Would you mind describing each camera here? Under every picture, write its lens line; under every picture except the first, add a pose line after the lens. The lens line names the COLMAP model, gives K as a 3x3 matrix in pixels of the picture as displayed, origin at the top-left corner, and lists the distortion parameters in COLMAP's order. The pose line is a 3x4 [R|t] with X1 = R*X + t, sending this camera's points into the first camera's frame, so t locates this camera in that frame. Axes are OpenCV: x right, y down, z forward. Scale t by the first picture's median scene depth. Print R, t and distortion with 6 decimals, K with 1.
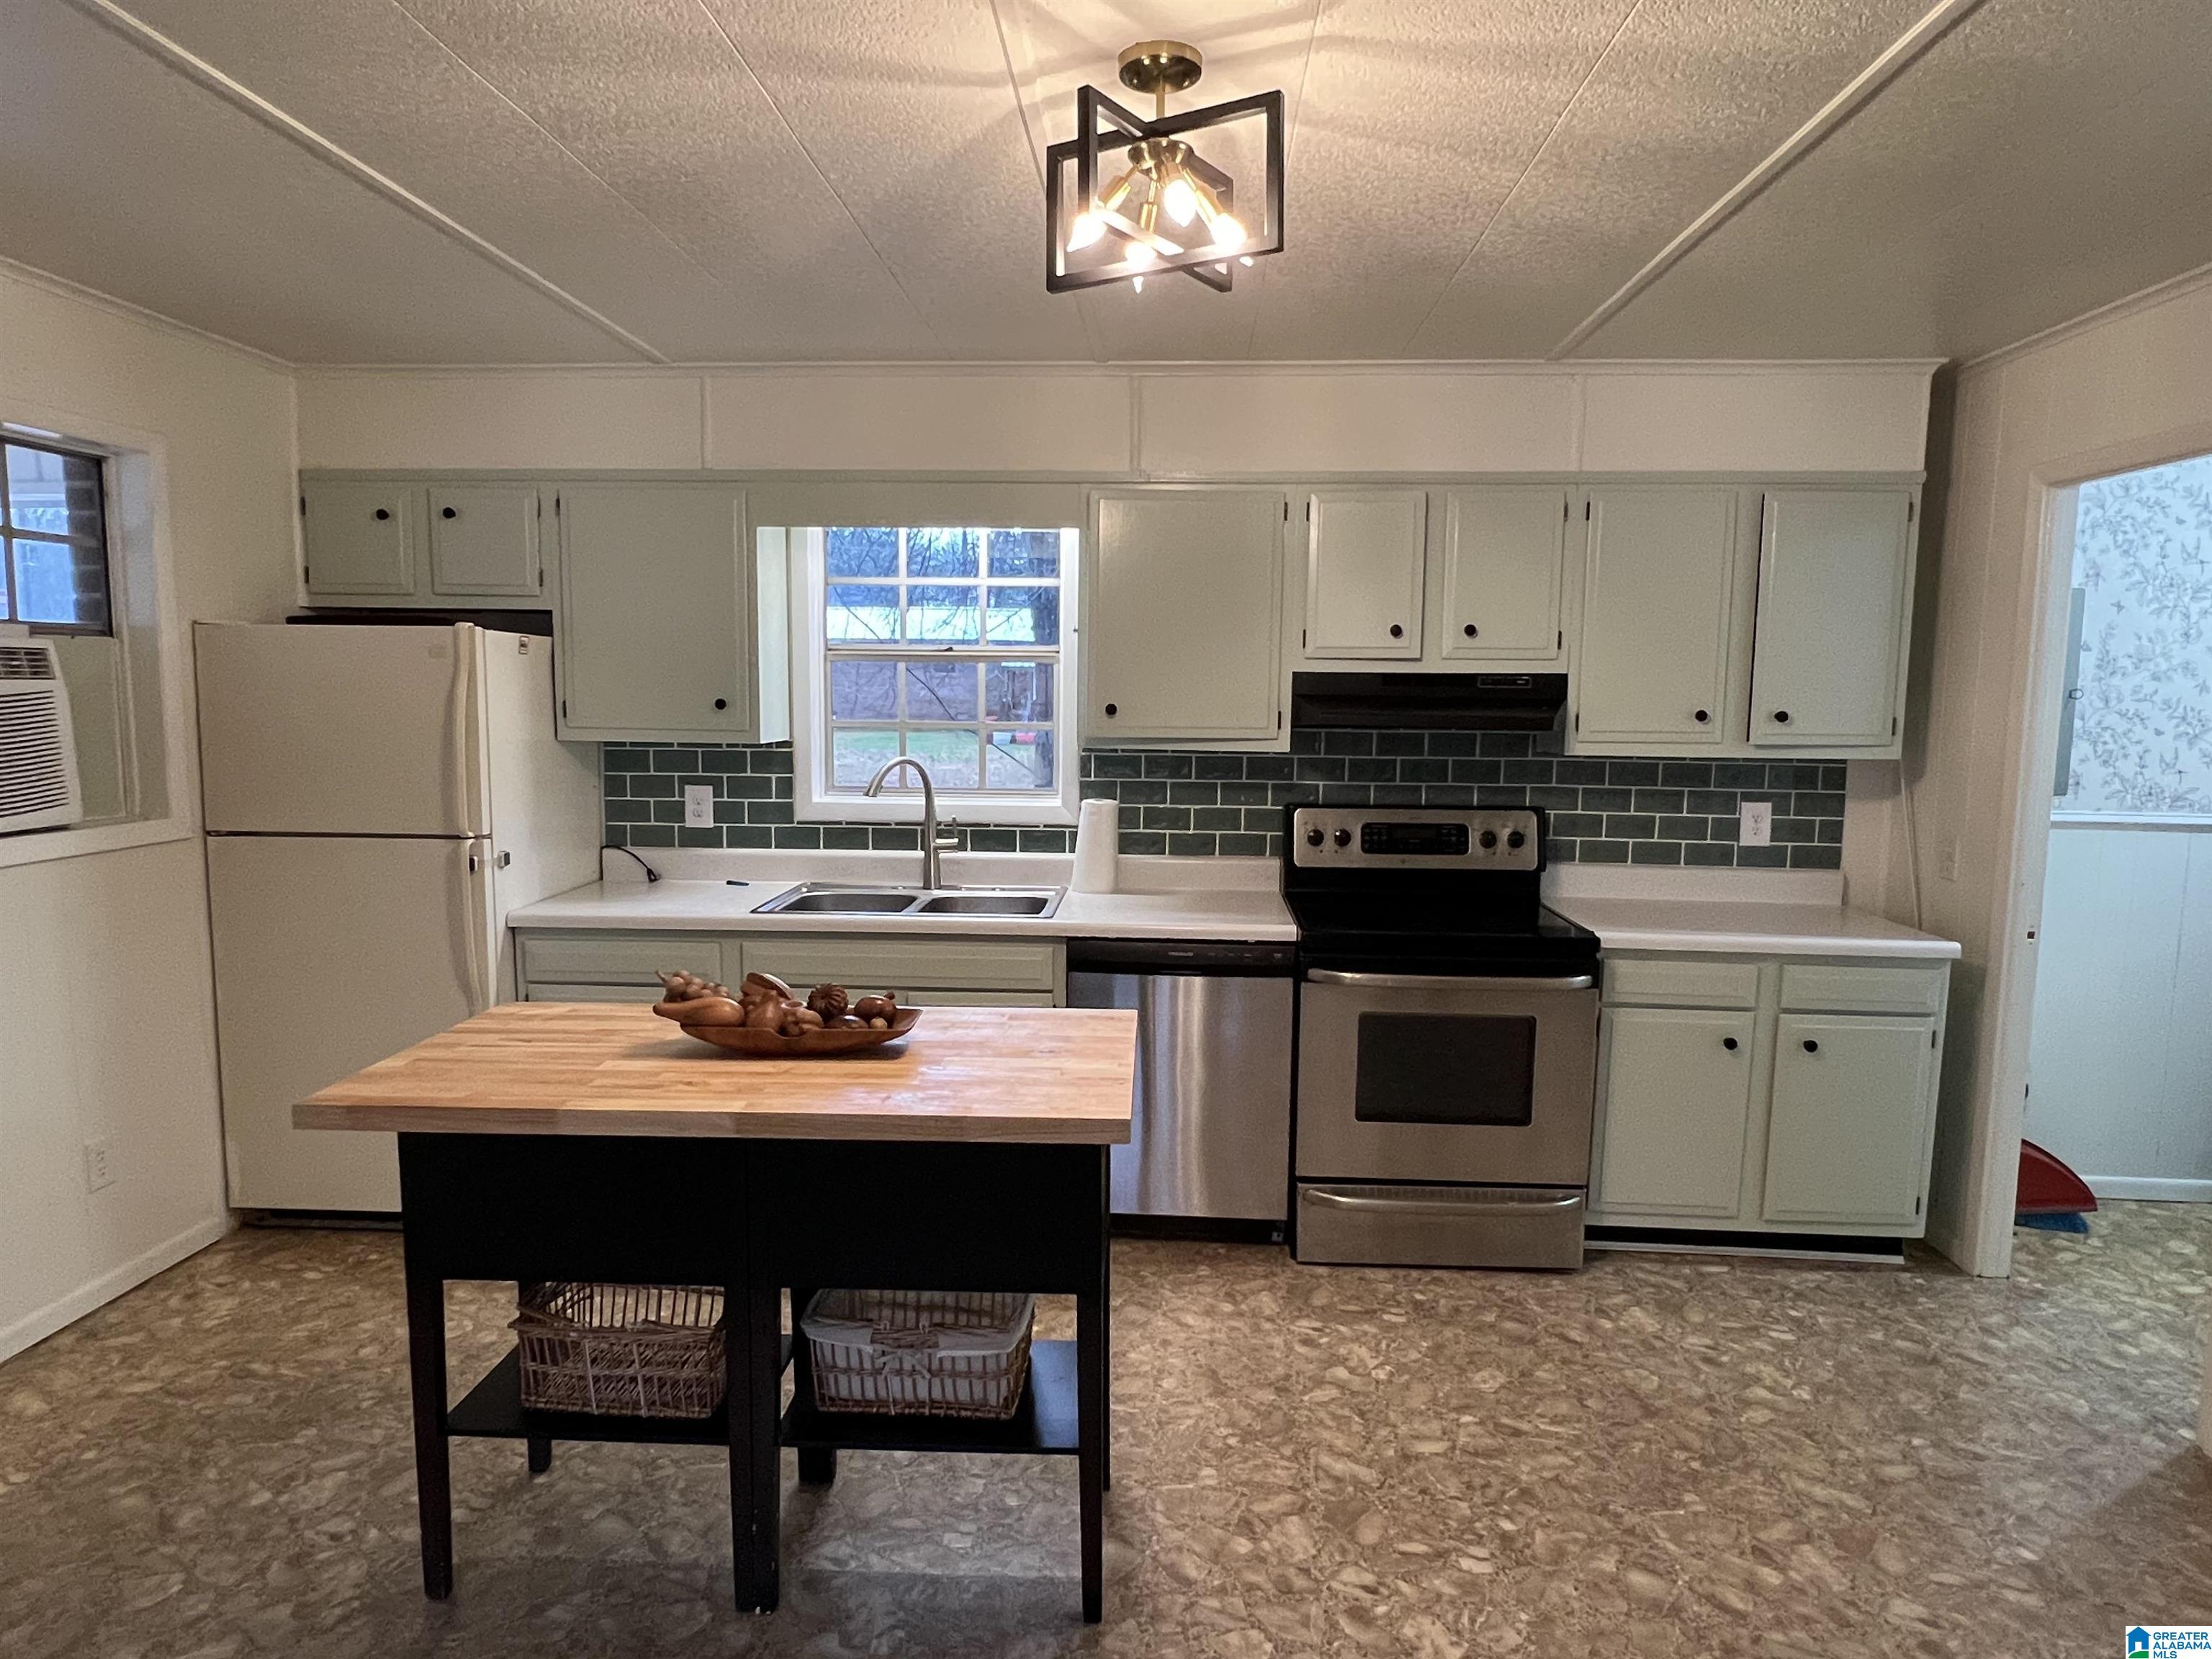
lens RADIAL K [[1318.9, 0, 1101.1], [0, 1318.9, 829.7], [0, 0, 1]] dist [-0.021658, 0.000005]
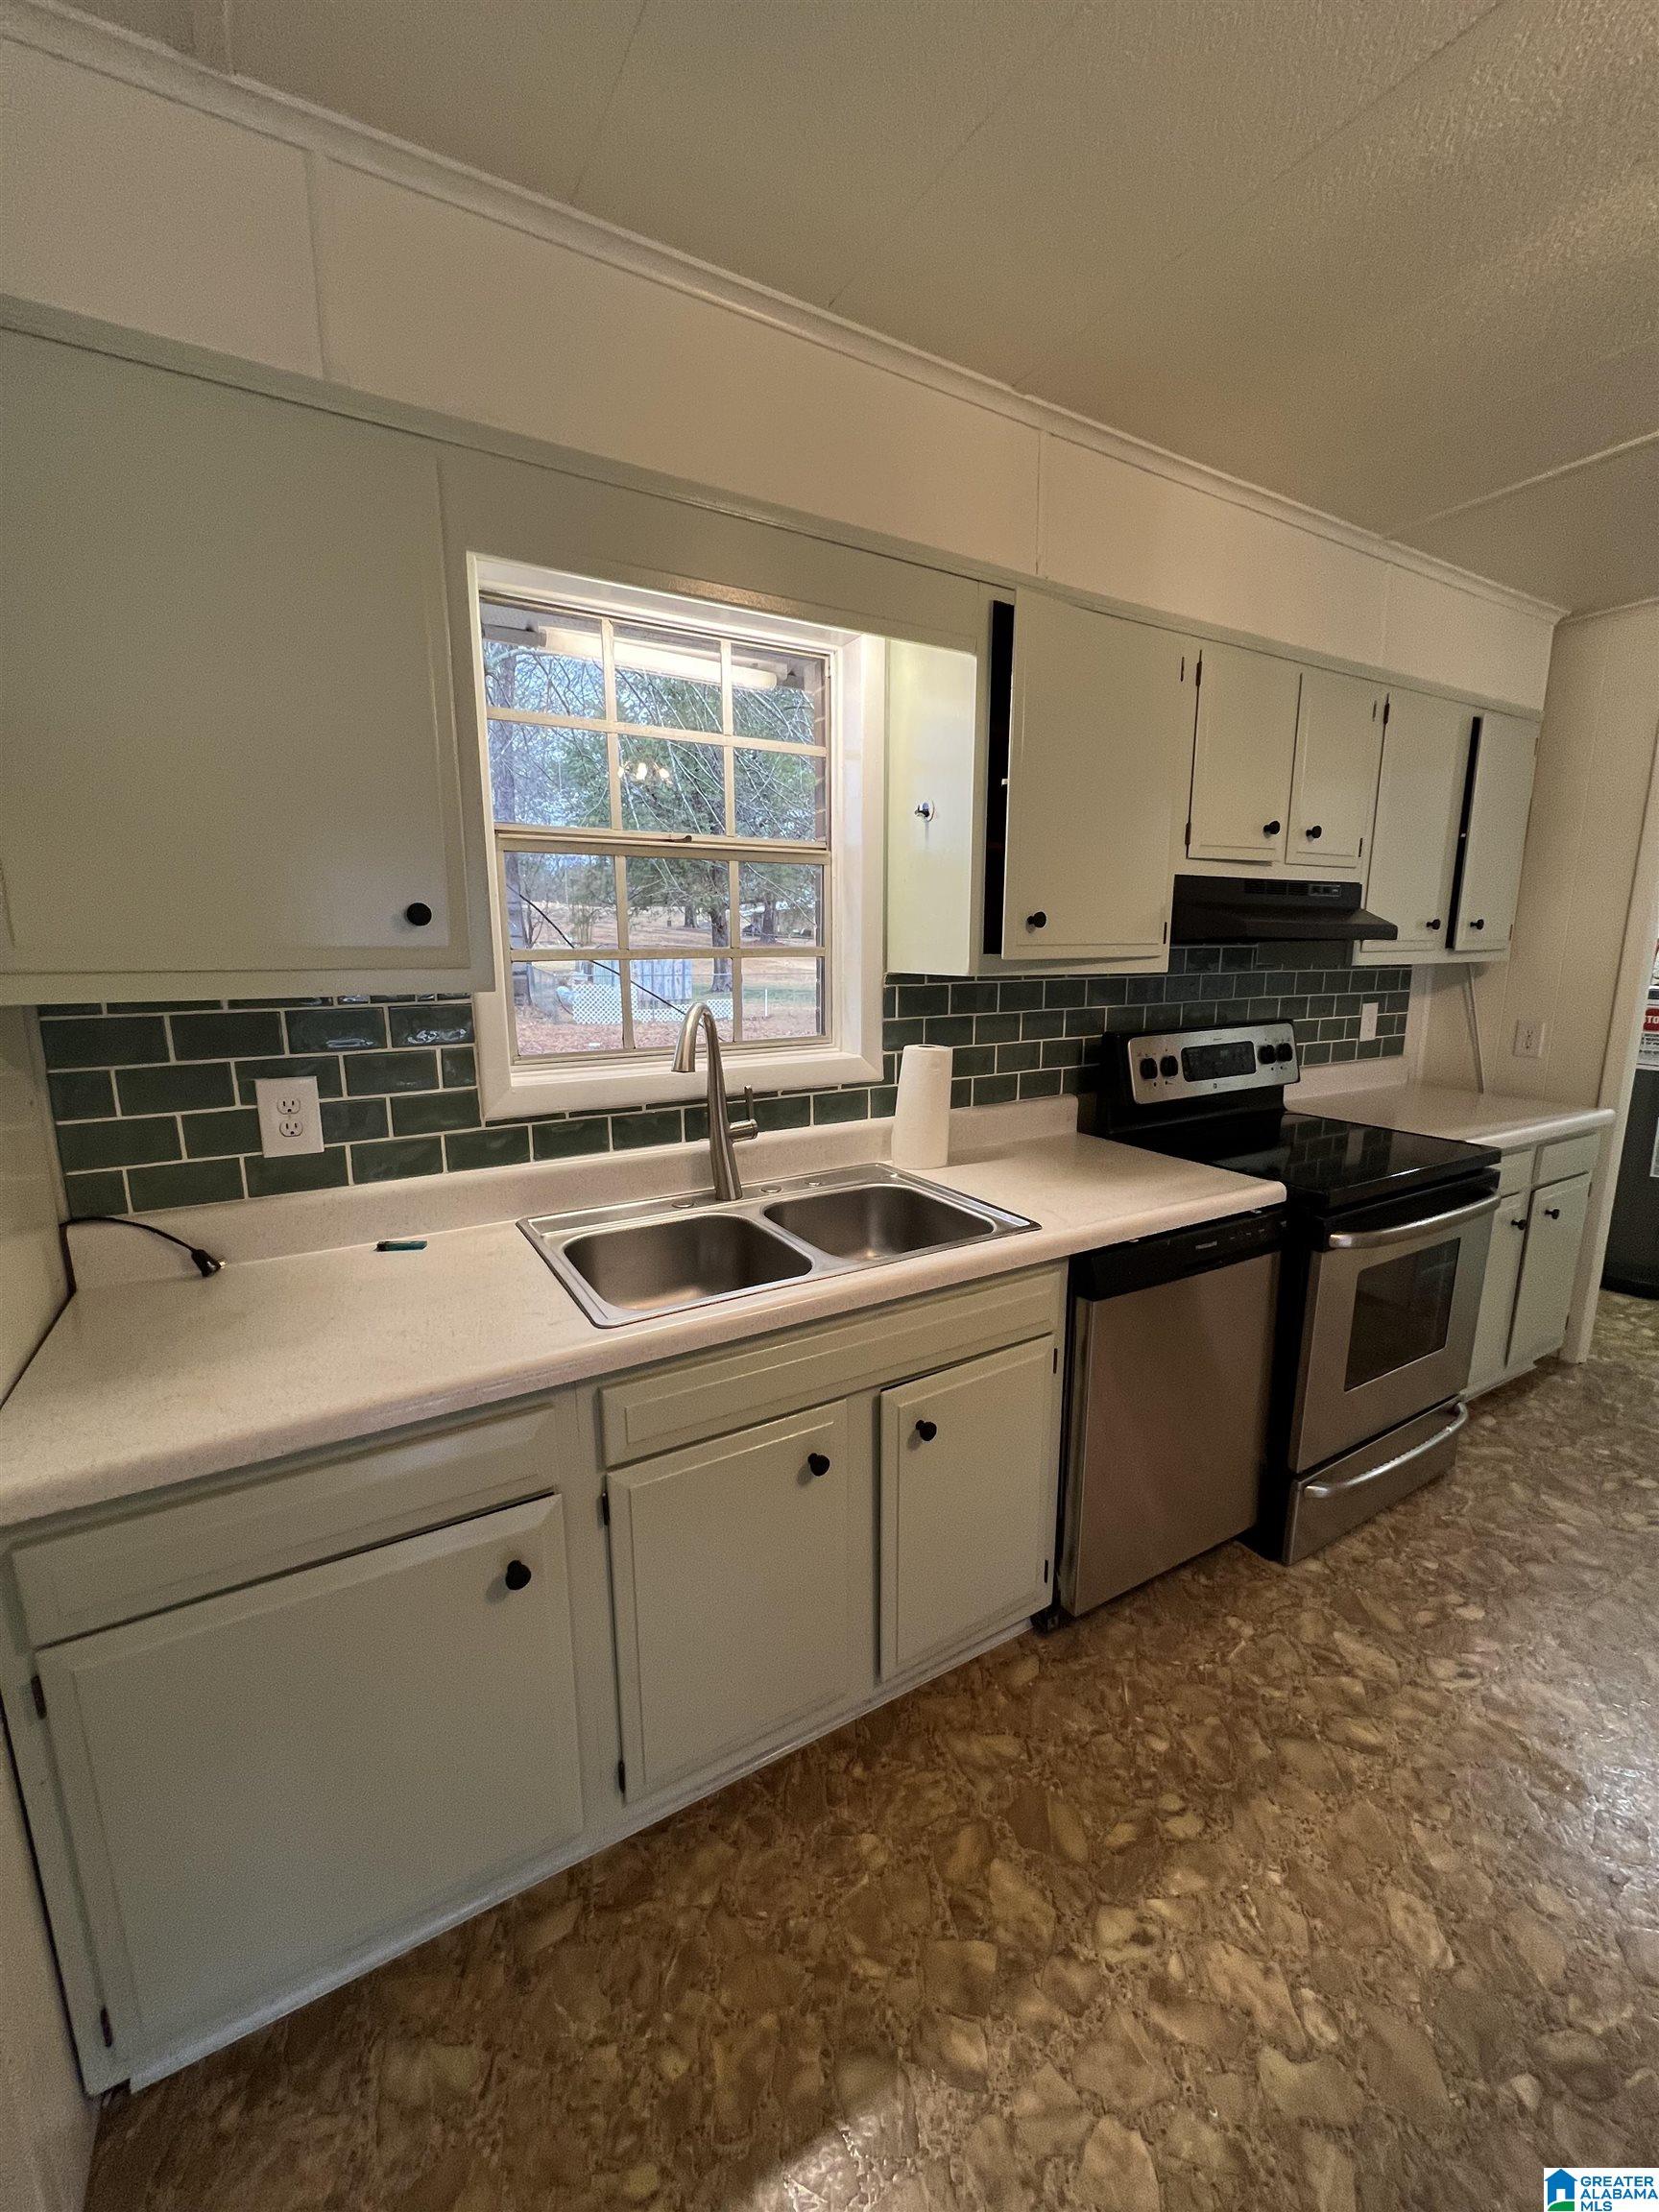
lens RADIAL K [[881.8, 0, 828.8], [0, 881.8, 1099.5], [0, 0, 1]] dist [0.002970, -0.000576]
pose [[0.831159, -0.112045, 0.544629, -0.325427], [0.074386, 0.993089, 0.090784, -0.041643], [-0.551036, -0.034944, 0.833749, 0.594303]]
